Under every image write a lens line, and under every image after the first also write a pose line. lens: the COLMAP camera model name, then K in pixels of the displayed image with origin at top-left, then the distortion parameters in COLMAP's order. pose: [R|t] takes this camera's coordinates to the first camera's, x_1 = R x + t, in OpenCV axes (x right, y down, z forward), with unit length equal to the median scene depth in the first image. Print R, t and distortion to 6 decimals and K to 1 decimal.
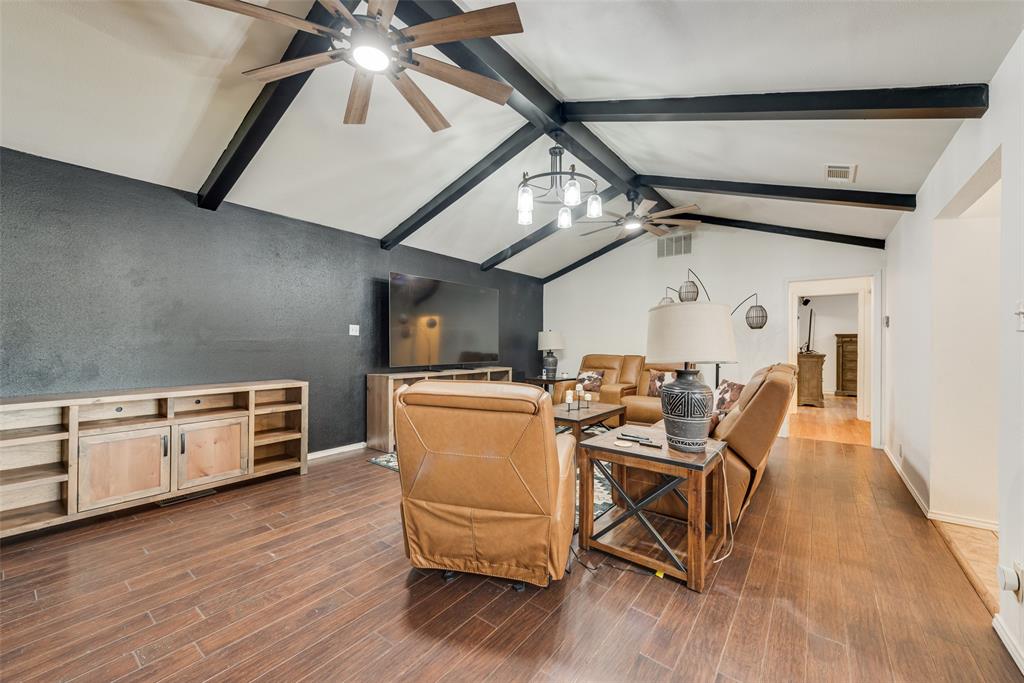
lens RADIAL K [[400.3, 0, 507.5], [0, 400.3, 343.7], [0, 0, 1]] dist [0.007419, -0.001147]
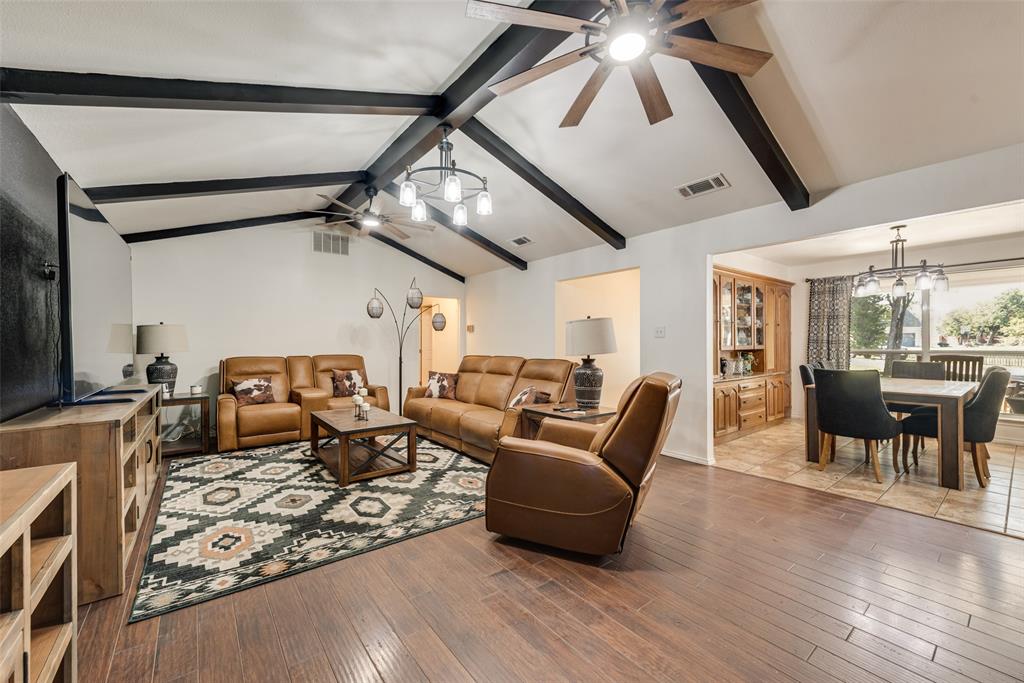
lens RADIAL K [[400.3, 0, 504.2], [0, 400.3, 346.1], [0, 0, 1]] dist [0.007419, -0.001147]
pose [[0.253219, -0.017925, 0.967243, -0.446602], [0.004493, 0.999839, 0.017353, -0.006437], [-0.967399, -0.000048, 0.253259, 0.344810]]
